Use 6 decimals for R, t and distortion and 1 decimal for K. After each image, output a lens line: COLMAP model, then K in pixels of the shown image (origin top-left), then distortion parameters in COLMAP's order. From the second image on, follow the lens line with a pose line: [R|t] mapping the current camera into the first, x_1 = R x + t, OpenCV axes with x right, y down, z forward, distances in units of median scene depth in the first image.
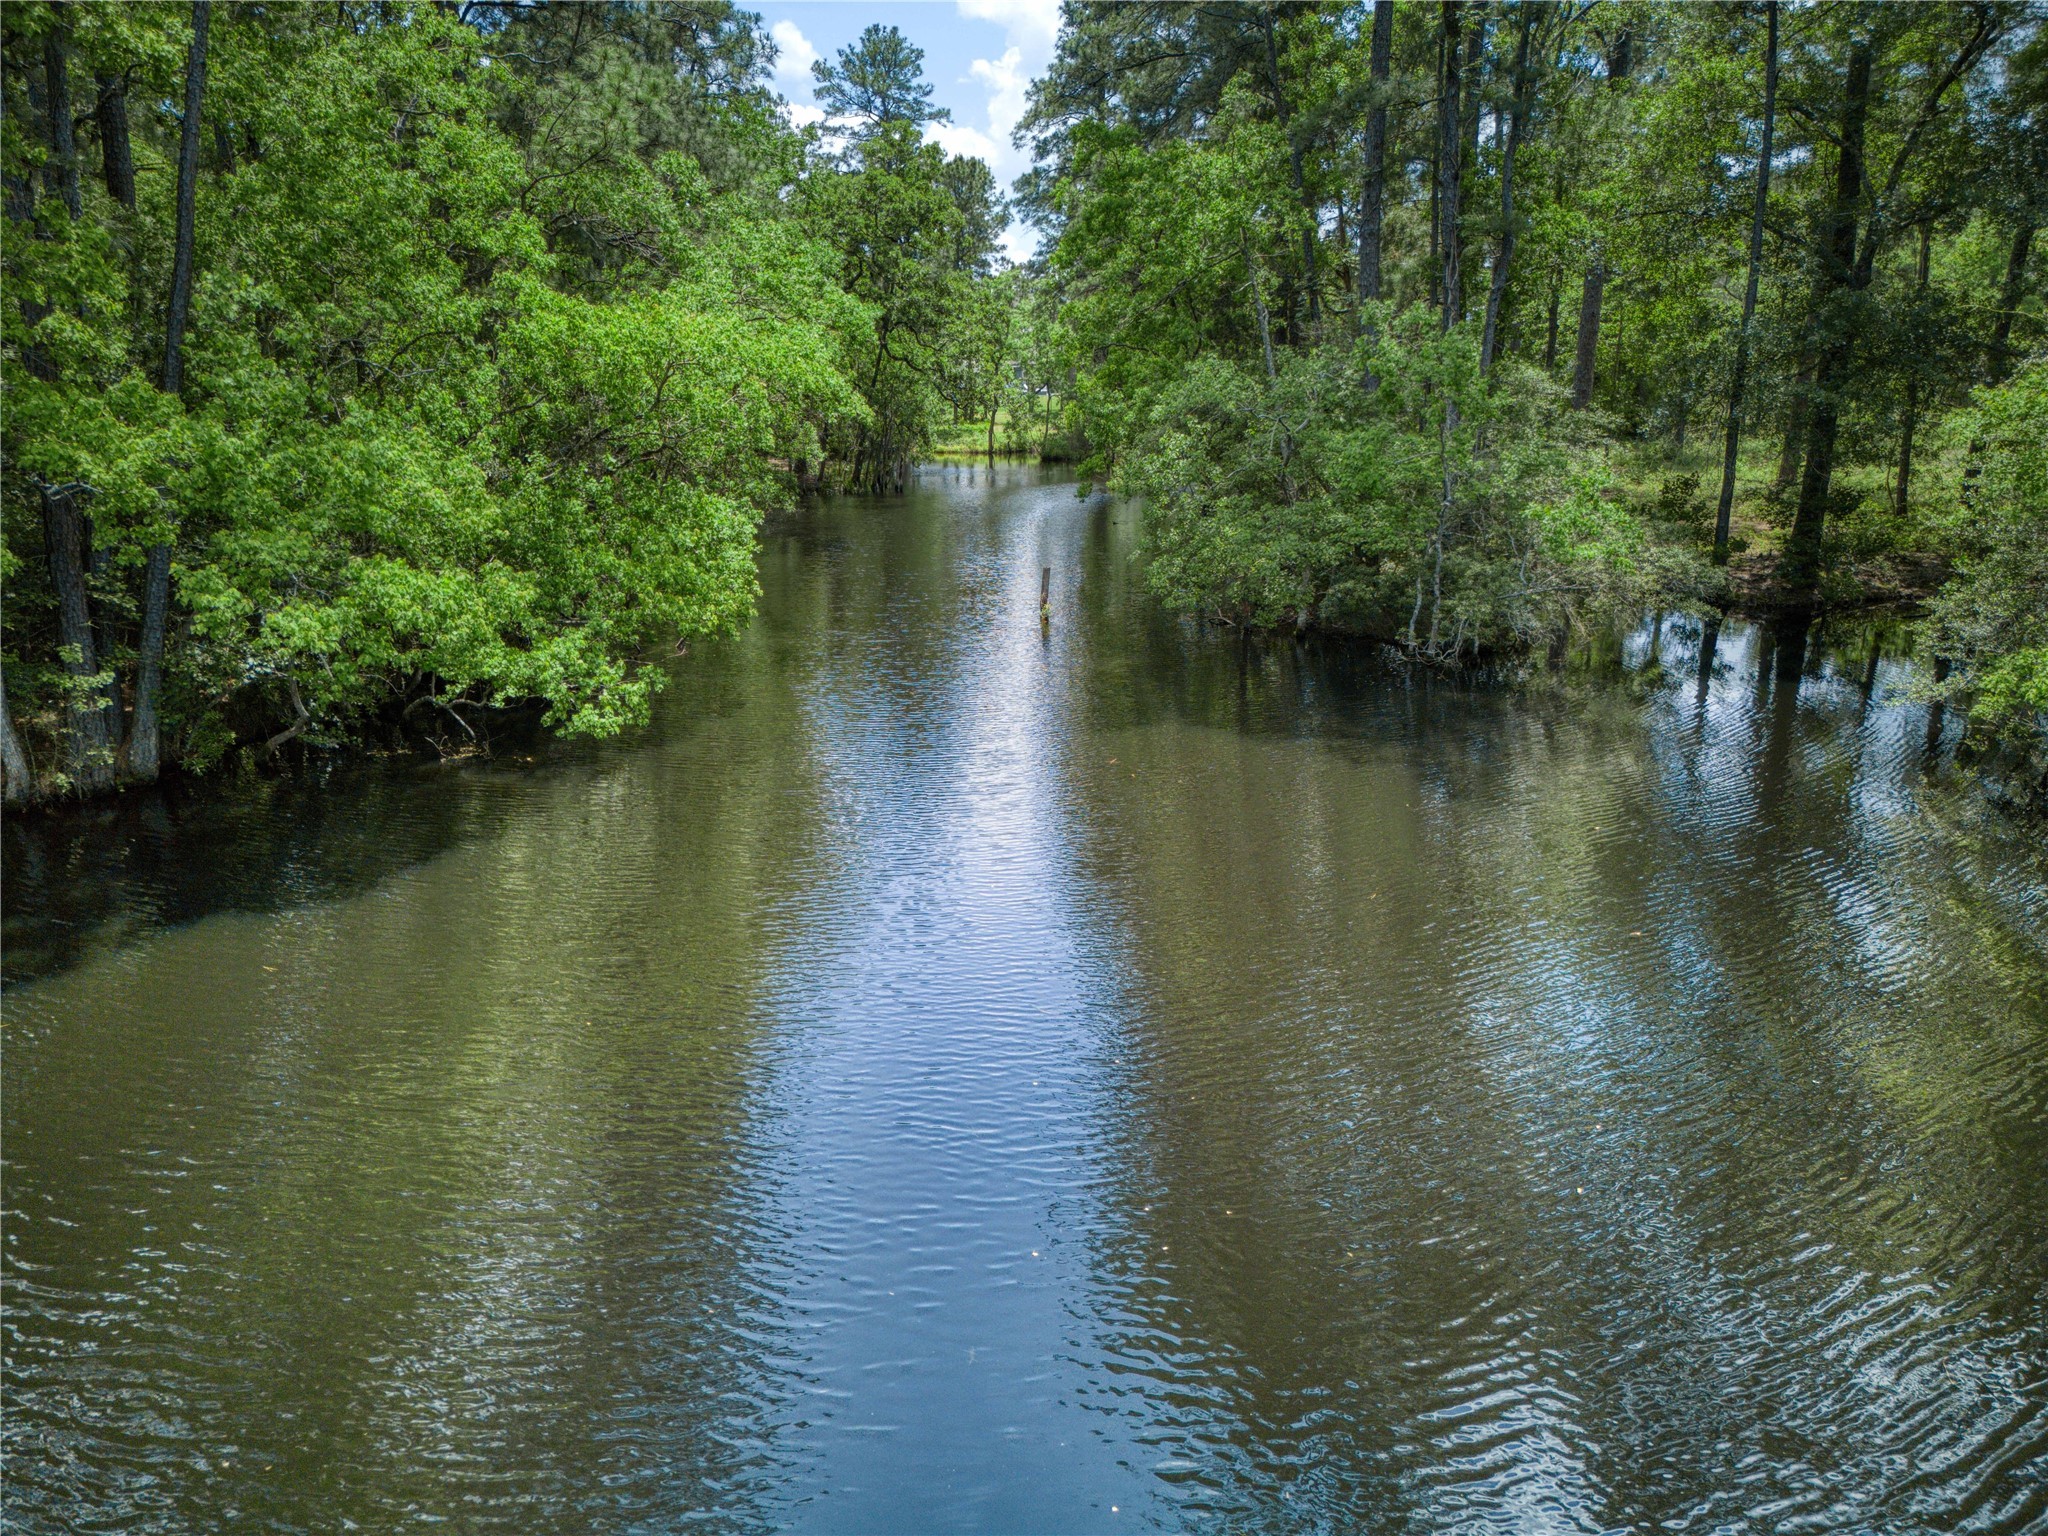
lens RADIAL K [[1457.2, 0, 1024.0], [0, 1457.2, 768.0], [0, 0, 1]] dist [0.038418, -0.002449]
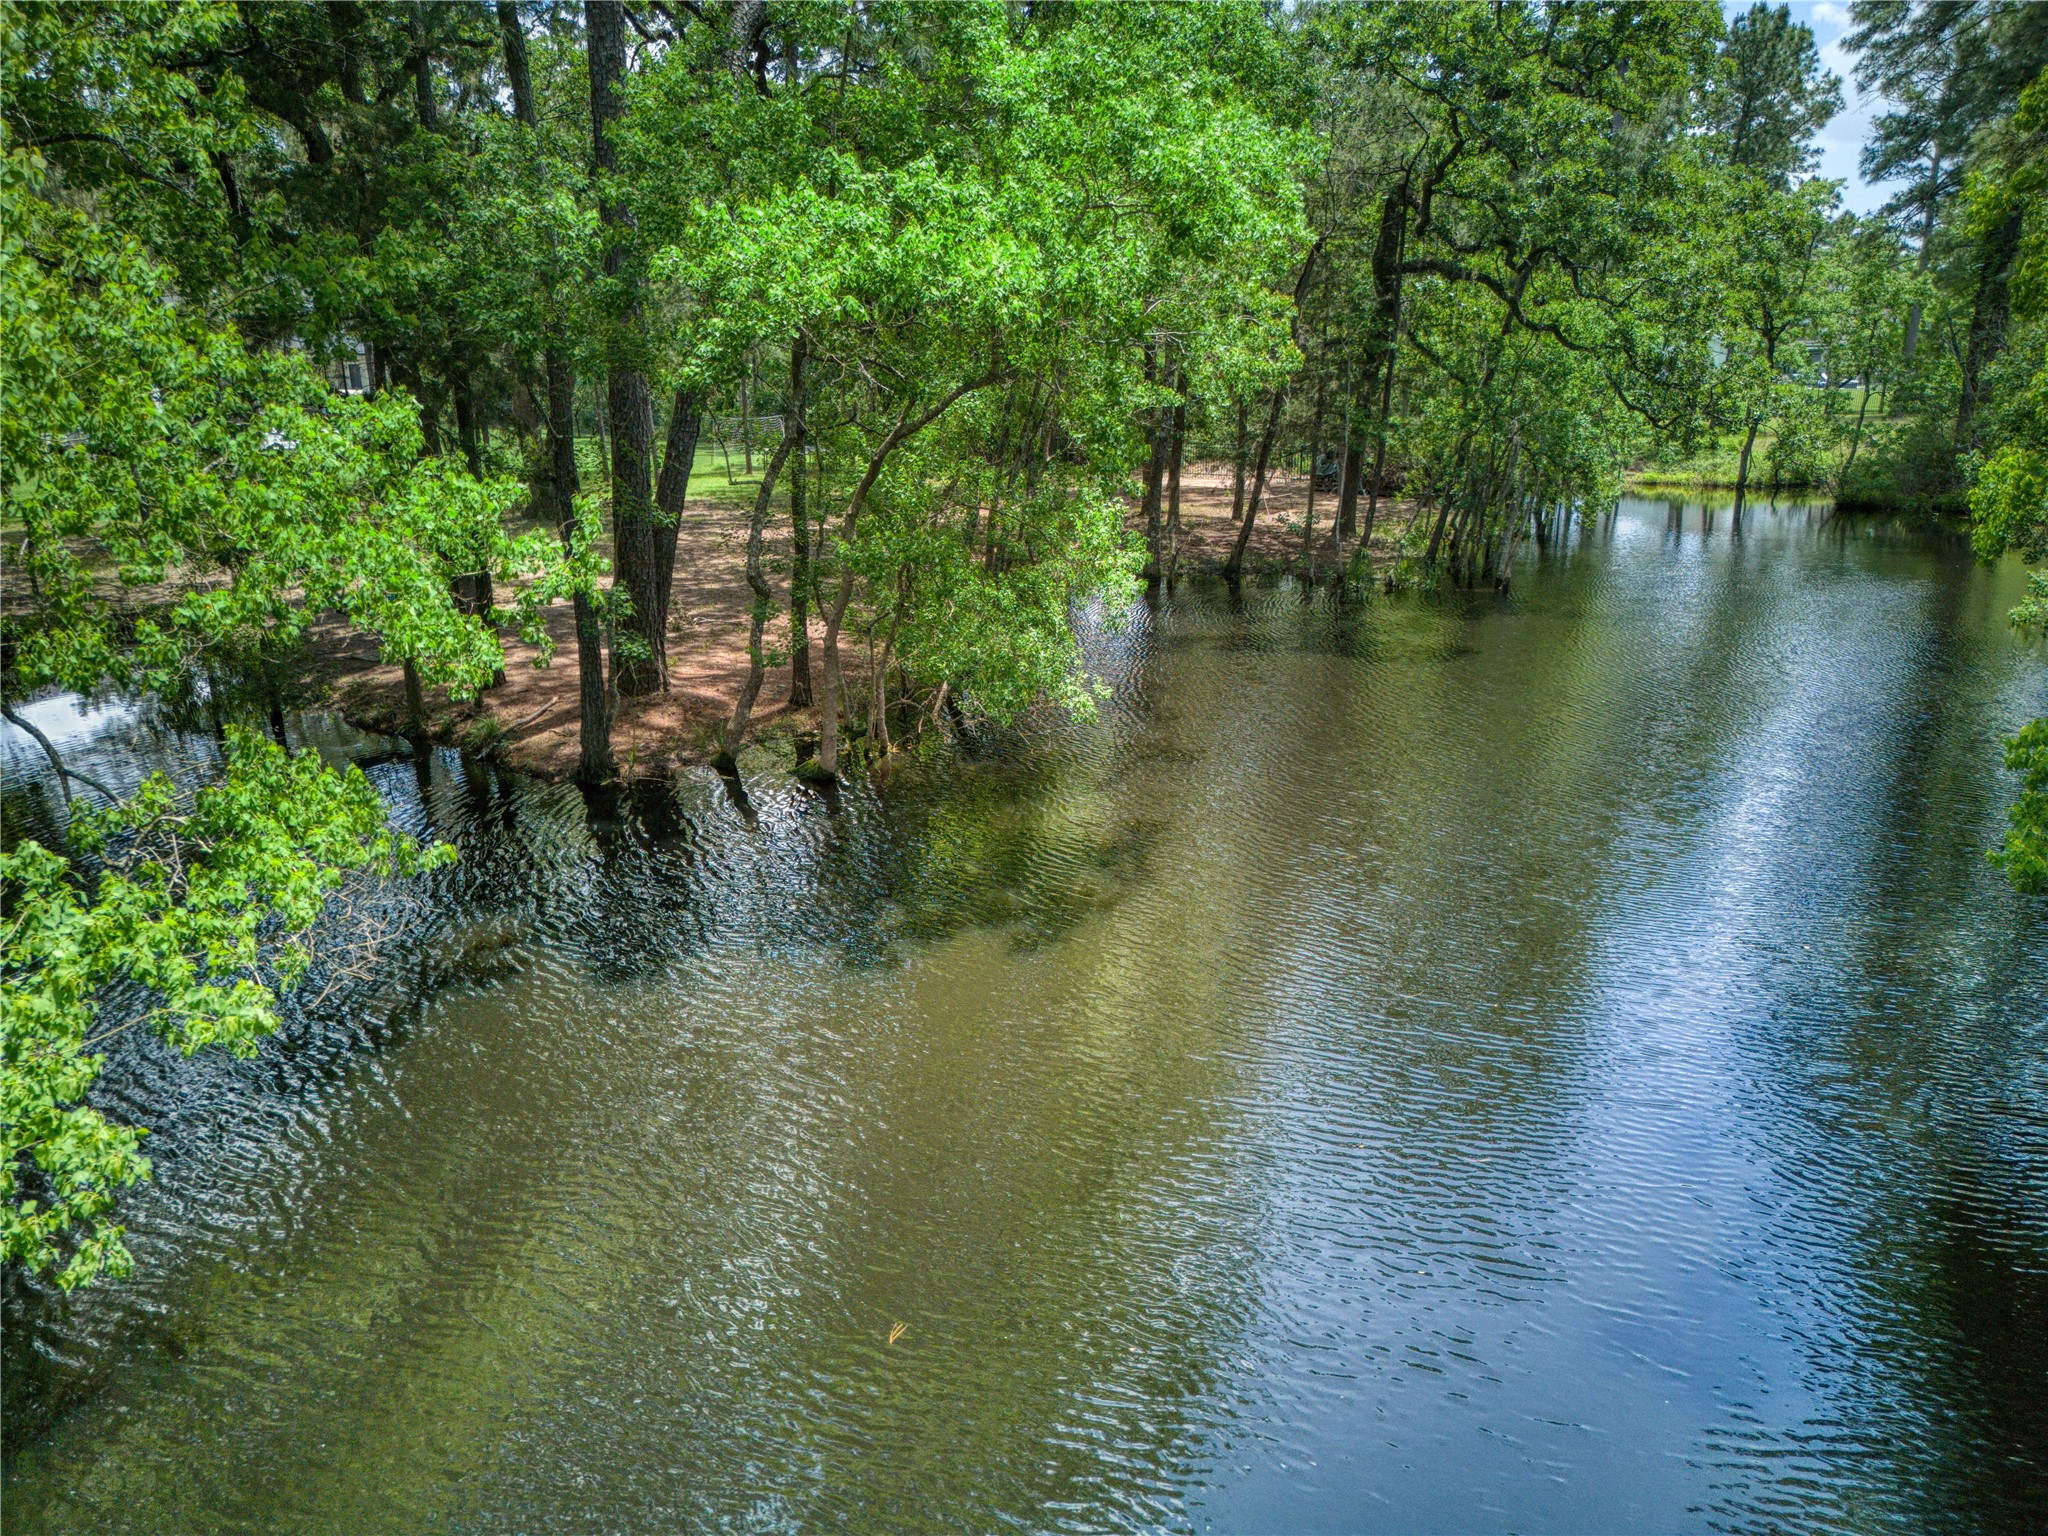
lens RADIAL K [[1457.2, 0, 1024.0], [0, 1457.2, 768.0], [0, 0, 1]] dist [0.038418, -0.002449]
pose [[0.886145, 0.120237, -0.447538, 0.000822], [-0.117340, 0.992499, 0.034309, -0.086924], [0.448306, 0.022111, 0.893607, 0.326777]]
